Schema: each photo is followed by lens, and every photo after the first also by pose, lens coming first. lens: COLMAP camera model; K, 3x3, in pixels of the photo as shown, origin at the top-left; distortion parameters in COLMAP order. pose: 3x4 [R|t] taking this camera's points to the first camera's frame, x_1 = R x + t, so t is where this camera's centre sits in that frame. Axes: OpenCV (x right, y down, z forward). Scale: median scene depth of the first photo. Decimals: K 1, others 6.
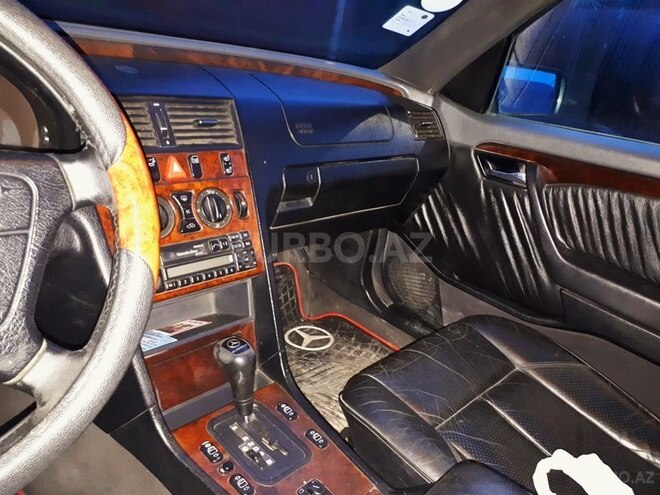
lens RADIAL K [[525.1, 0, 330.5], [0, 525.1, 245.8], [0, 0, 1]] dist [0.038416, -0.062647]
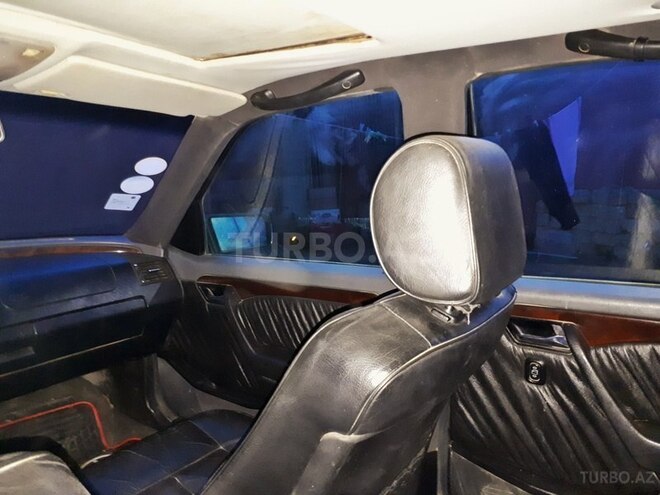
lens RADIAL K [[525.1, 0, 330.7], [0, 525.1, 240.5], [0, 0, 1]] dist [0.038416, -0.062647]
pose [[0.978385, -0.169686, 0.118192, 0.459284], [0.192705, 0.955480, -0.223434, 0.072945], [-0.075016, 0.241381, 0.967527, -0.312243]]
